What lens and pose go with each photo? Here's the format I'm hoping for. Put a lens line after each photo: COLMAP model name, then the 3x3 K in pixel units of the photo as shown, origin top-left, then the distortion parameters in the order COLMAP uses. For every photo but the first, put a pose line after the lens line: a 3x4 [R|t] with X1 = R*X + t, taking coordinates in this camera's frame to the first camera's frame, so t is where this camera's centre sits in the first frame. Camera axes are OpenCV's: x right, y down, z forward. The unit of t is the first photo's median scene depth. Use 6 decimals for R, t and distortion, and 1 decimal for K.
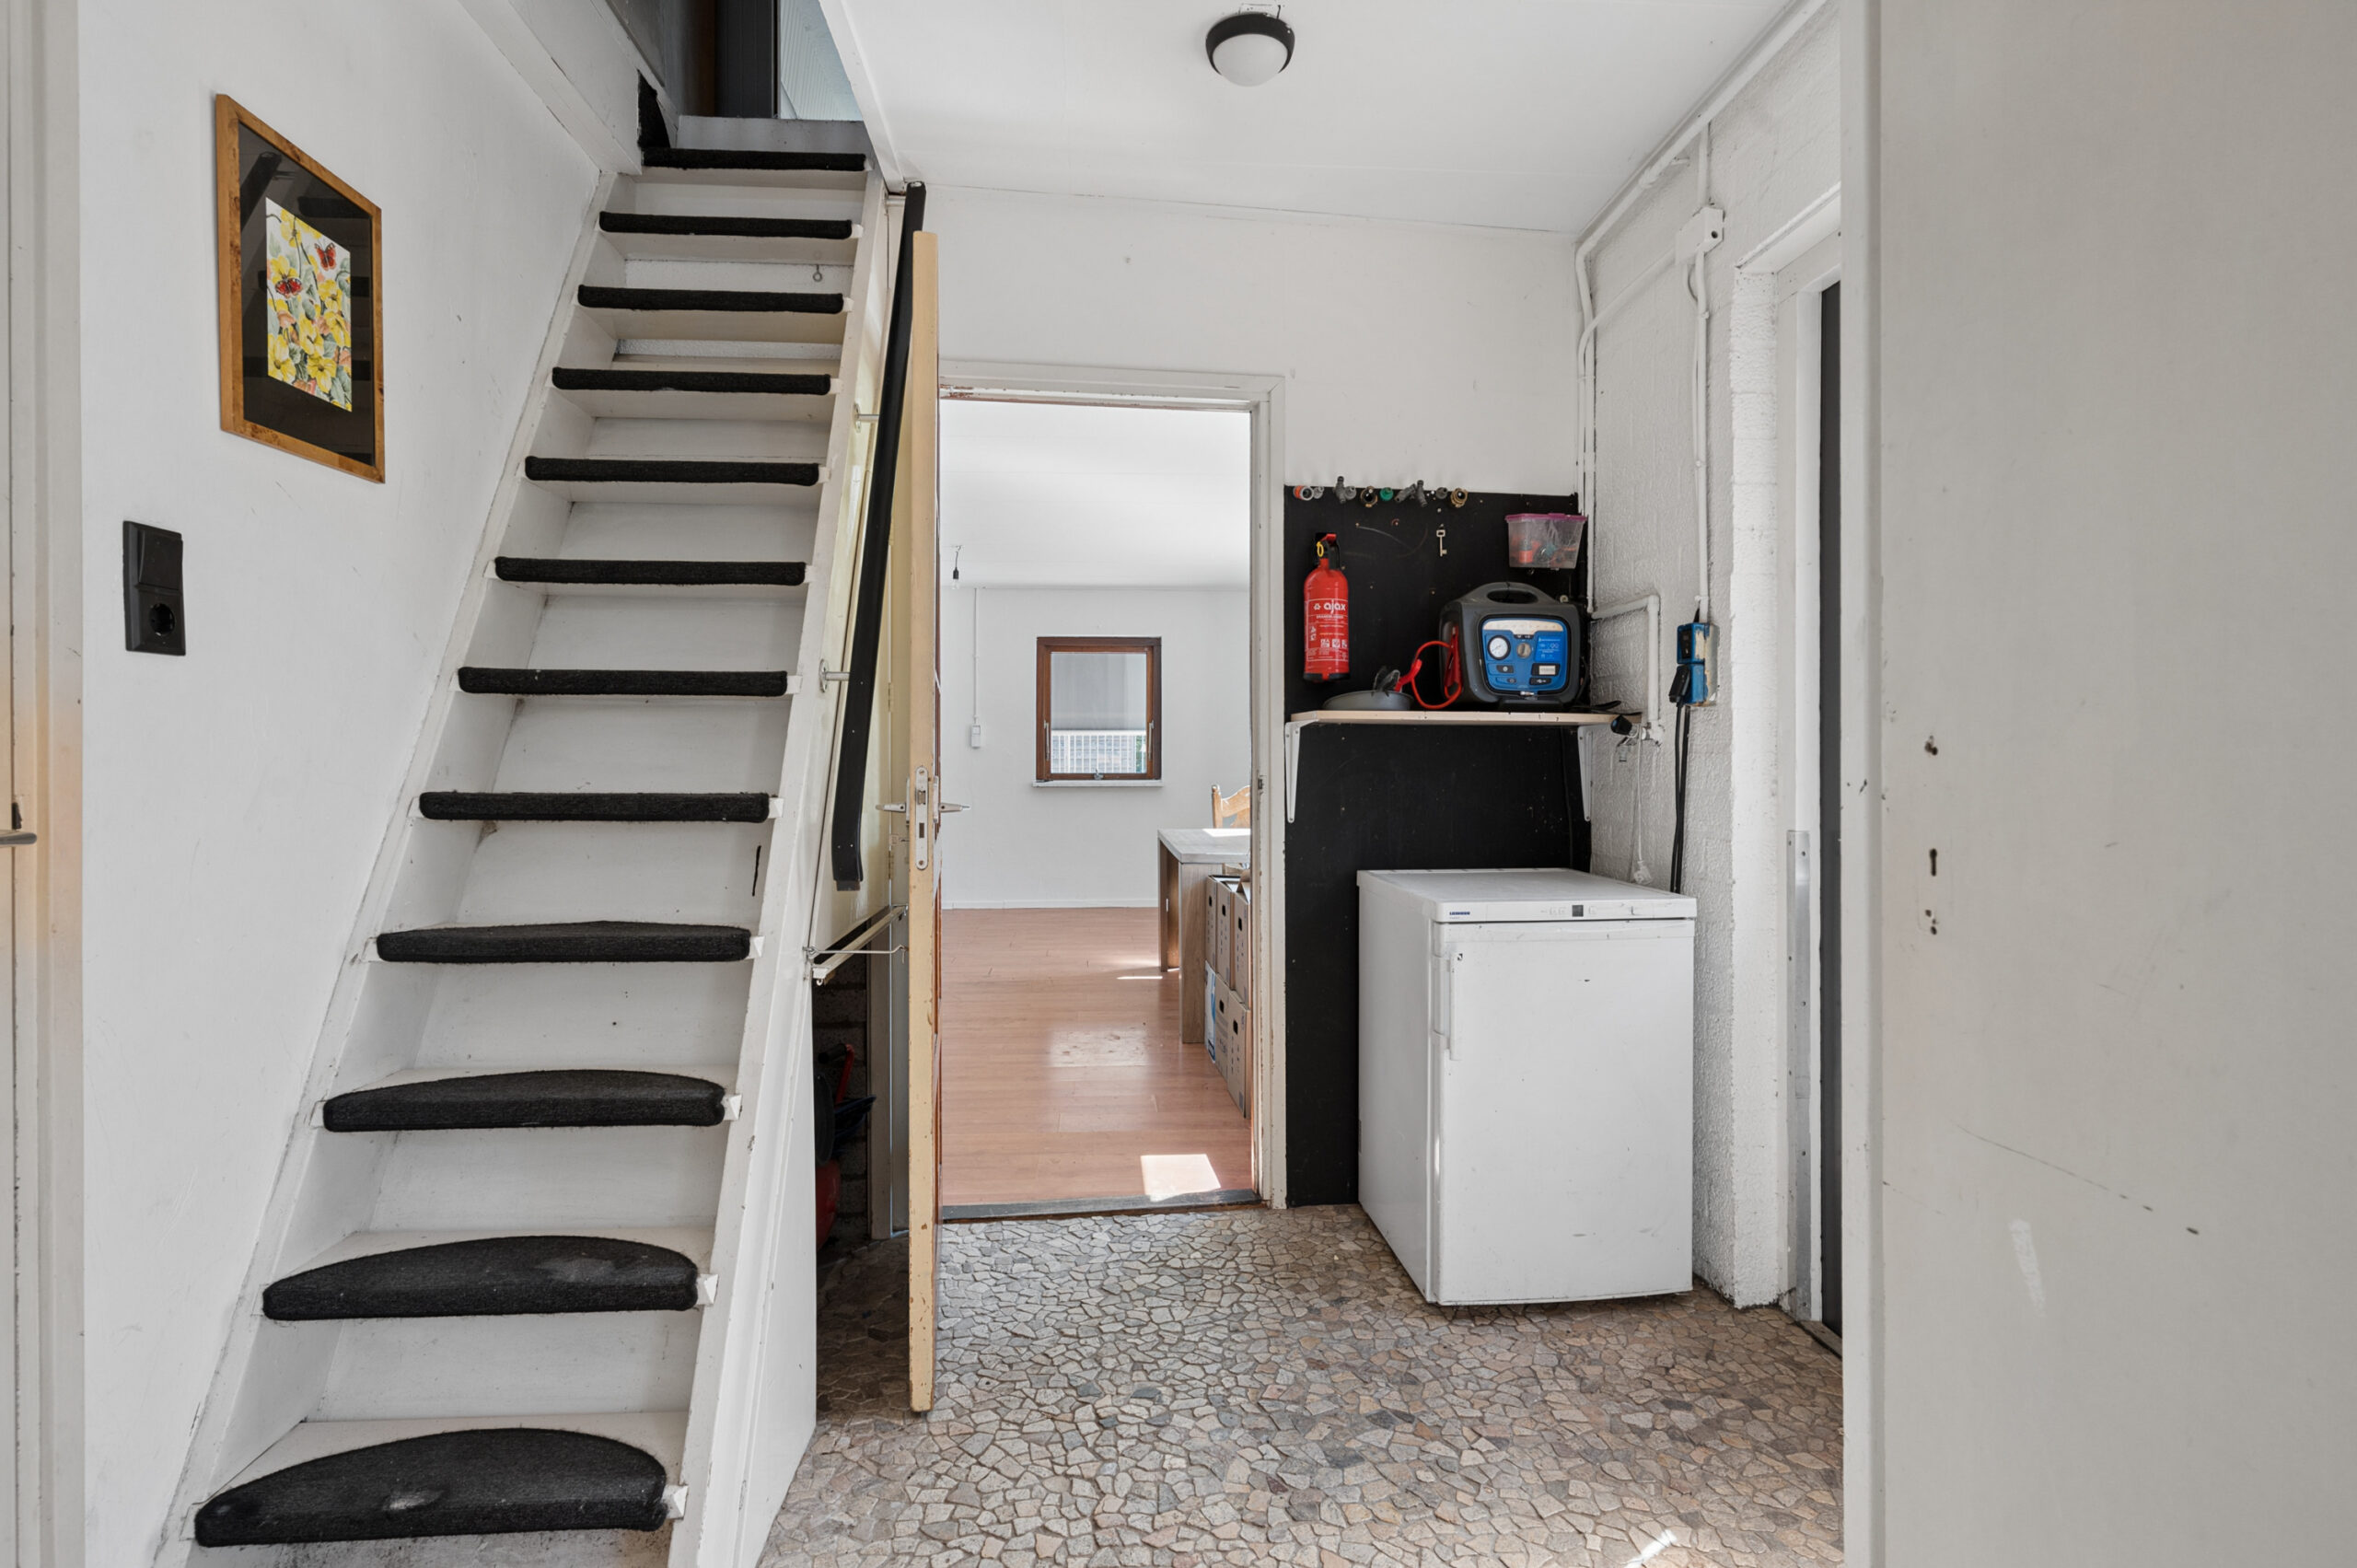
lens RADIAL K [[1139.0, 0, 1179.7], [0, 1139.0, 771.6], [0, 0, 1]] dist [0.000813, 0.000958]
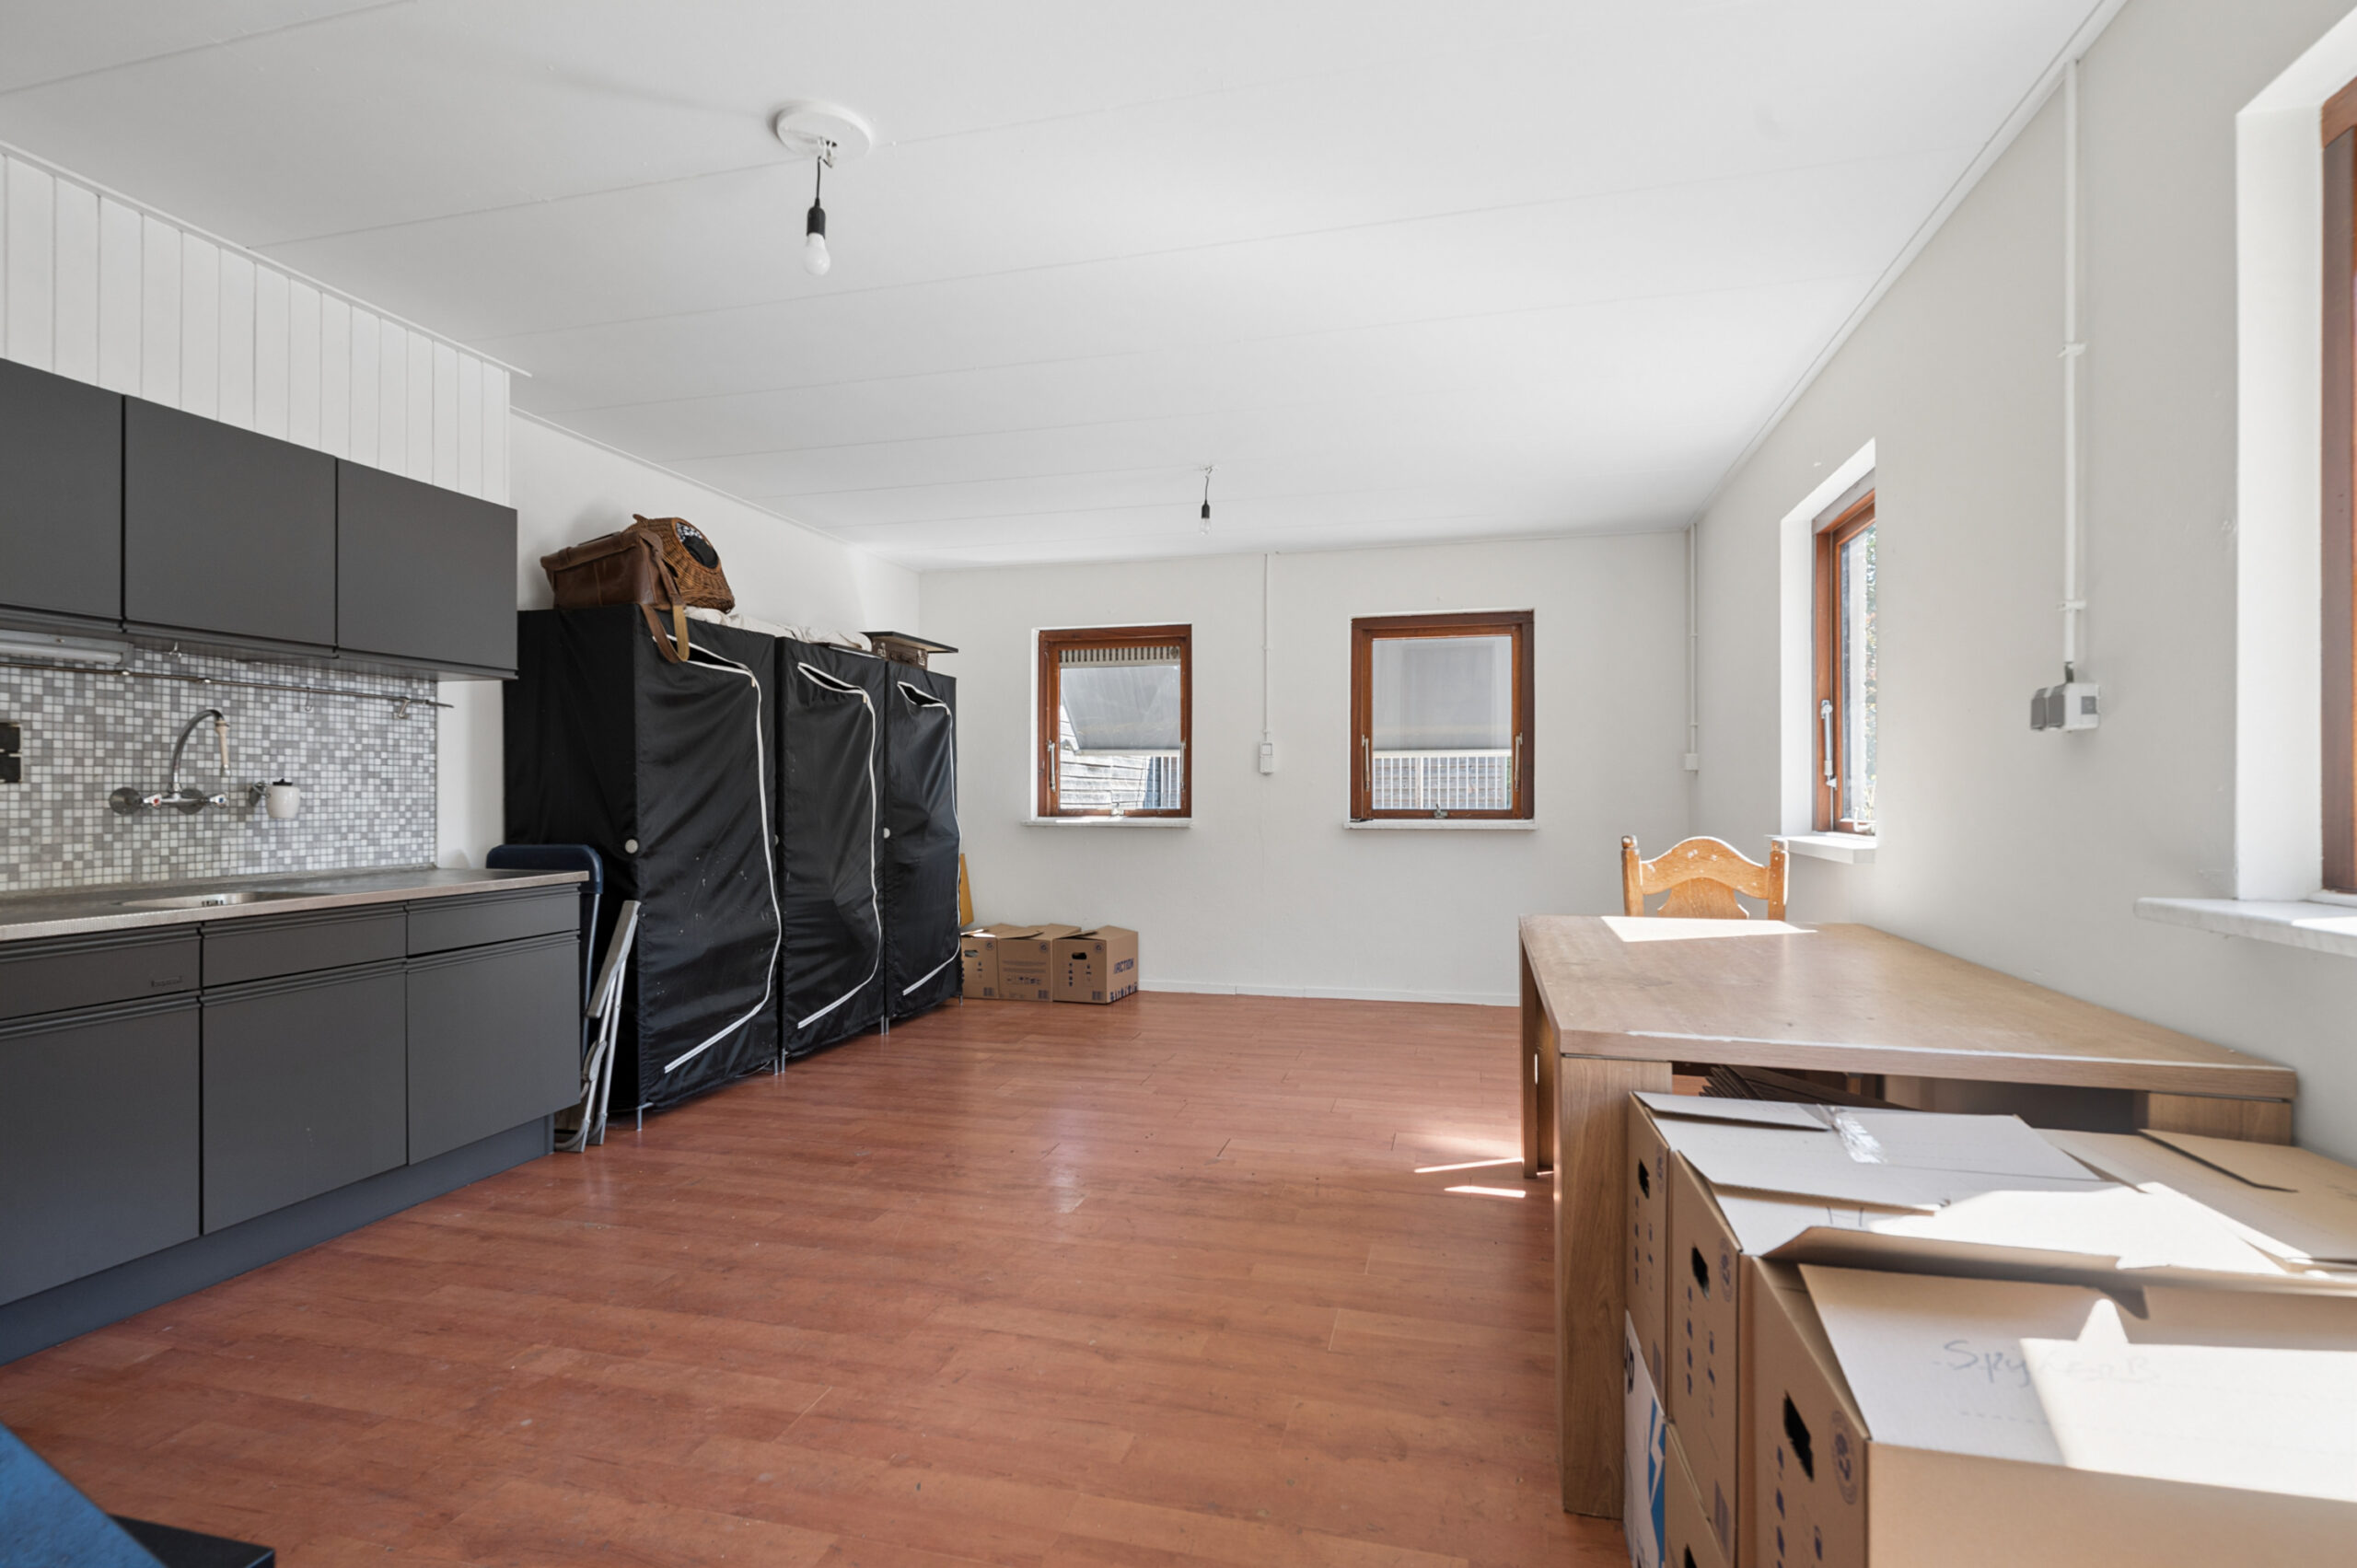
lens RADIAL K [[1139.0, 0, 1189.4], [0, 1139.0, 793.2], [0, 0, 1]] dist [0.000813, 0.000958]
pose [[0.949518, -0.000687, -0.313712, 0.001703], [-0.001579, 0.999974, -0.006971, -0.003534], [0.313709, 0.007114, 0.949493, 0.290873]]
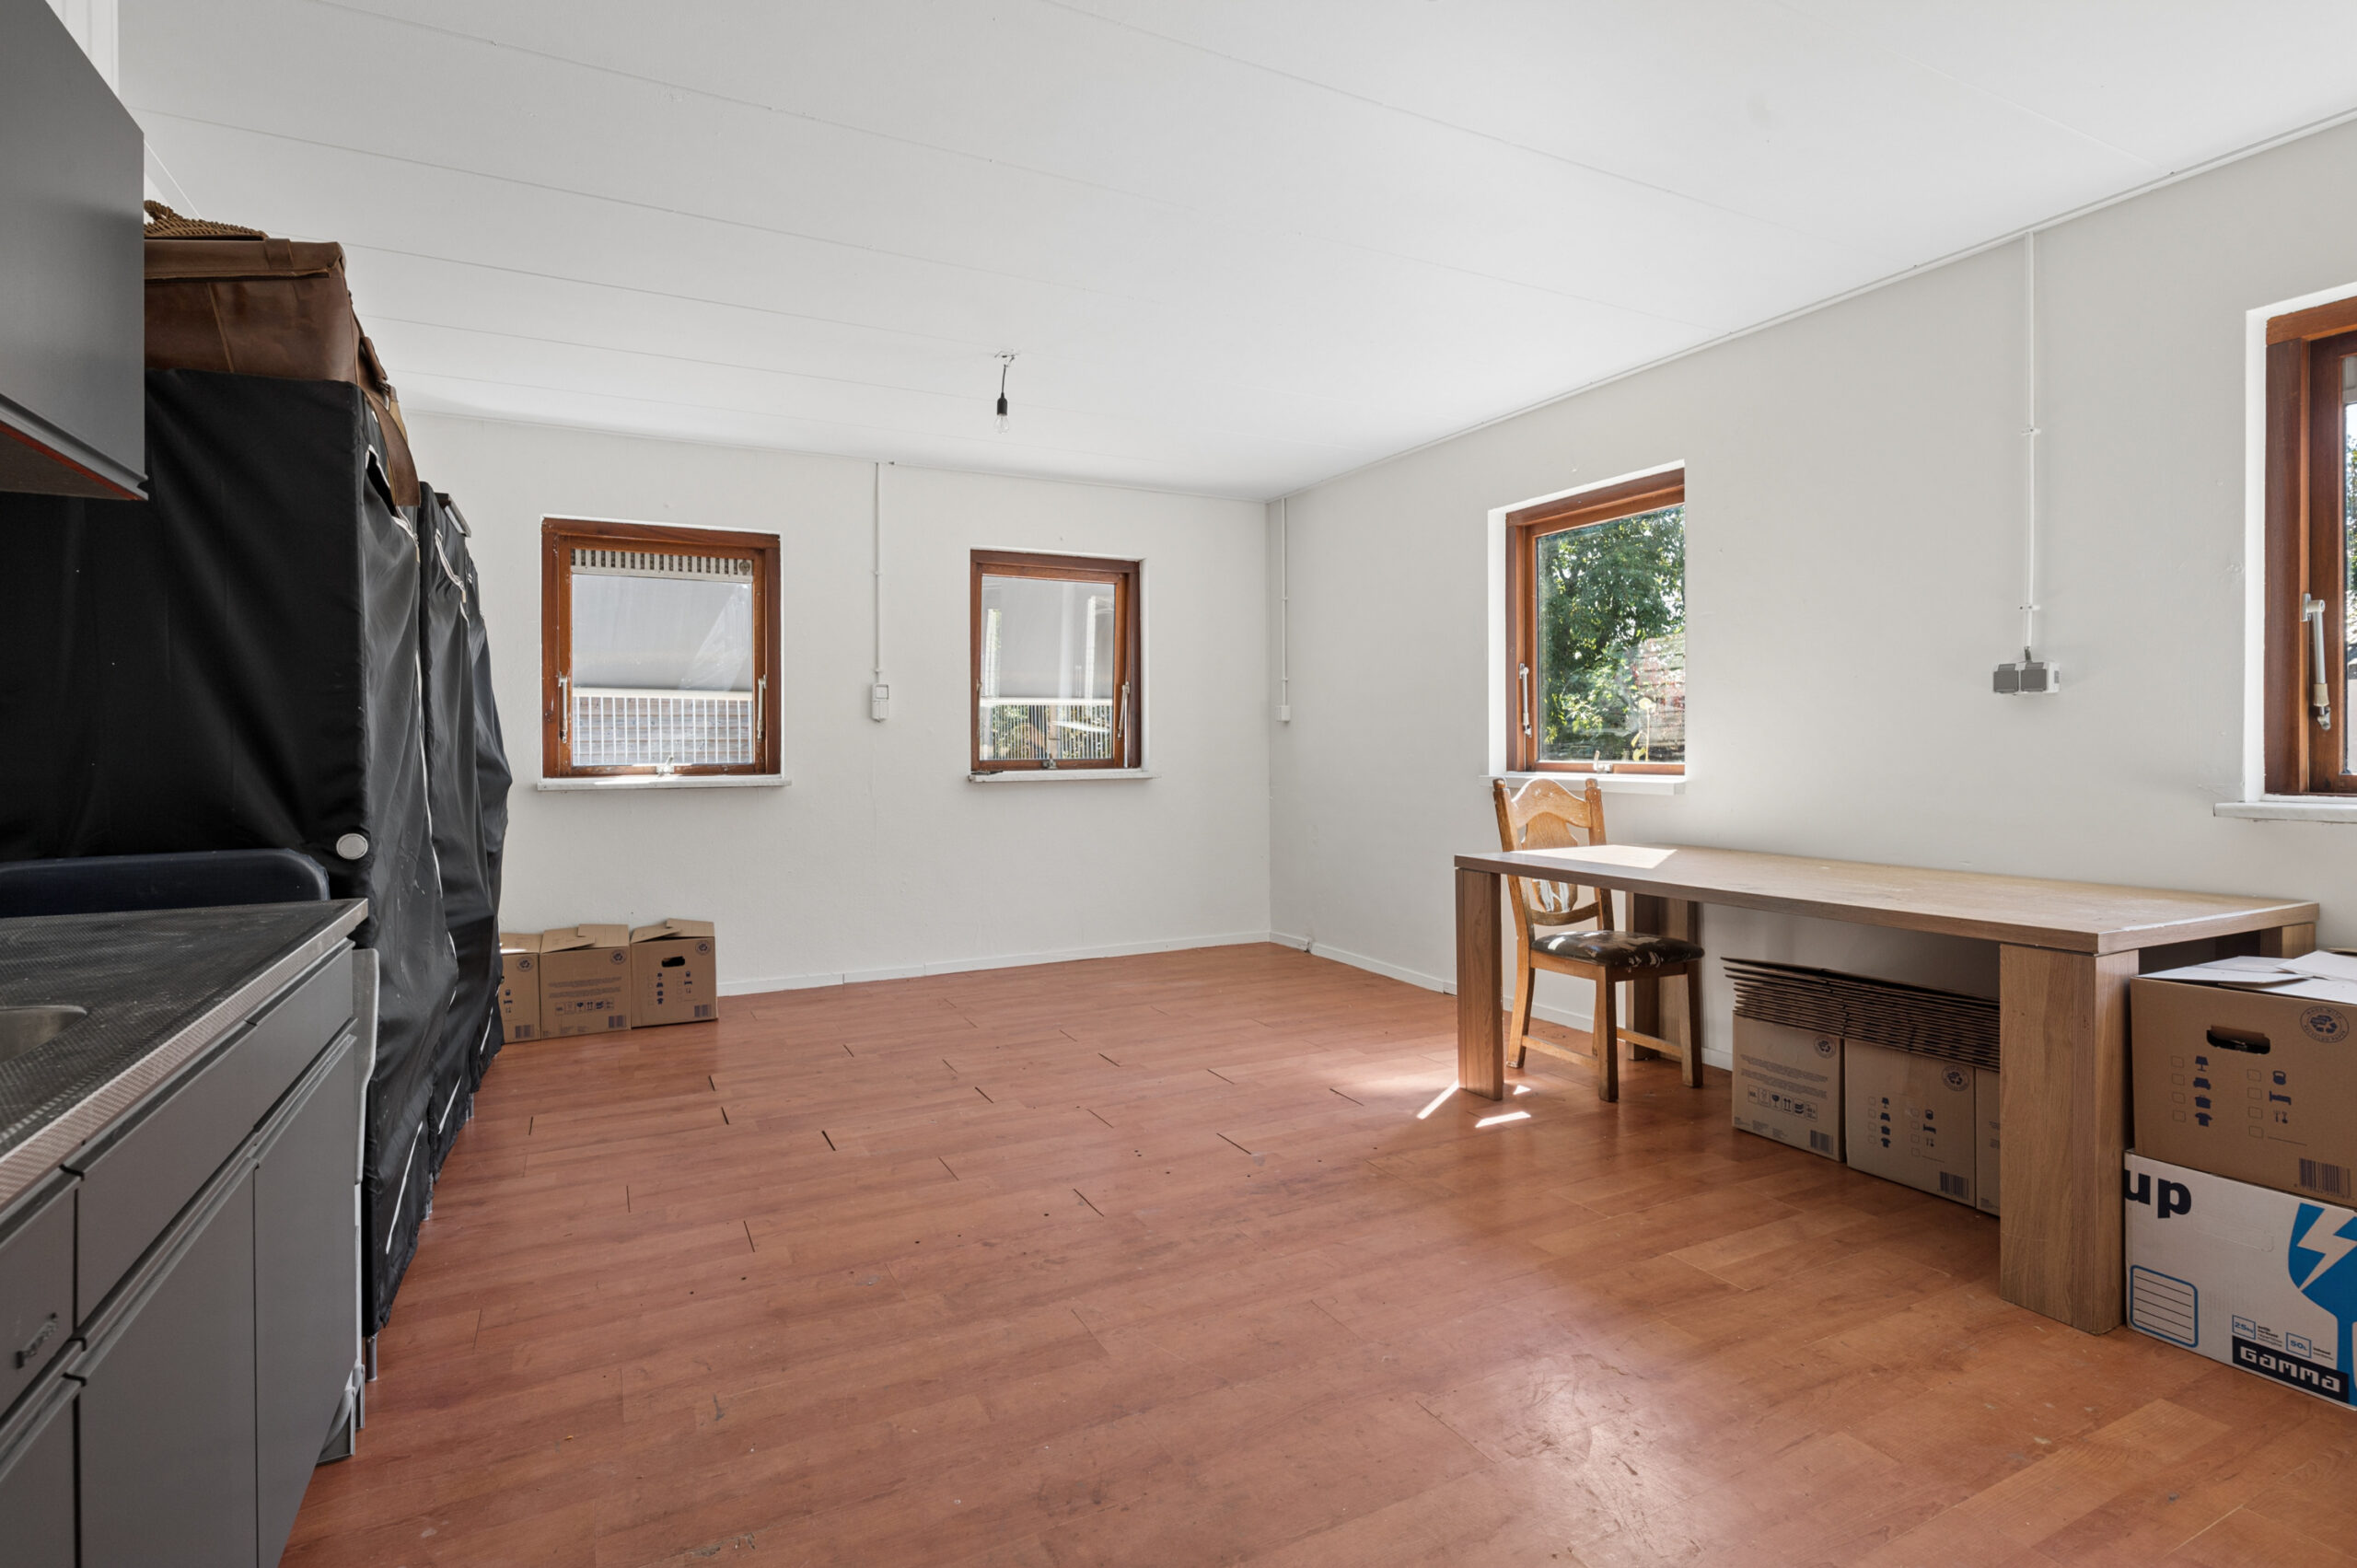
lens RADIAL K [[1139.0, 0, 1186.5], [0, 1139.0, 754.3], [0, 0, 1]] dist [0.000813, 0.000958]
pose [[0.916139, -0.009410, 0.400751, -0.266959], [0.008587, 0.999956, 0.003848, -0.003695], [-0.400770, -0.000084, 0.916179, 0.358945]]
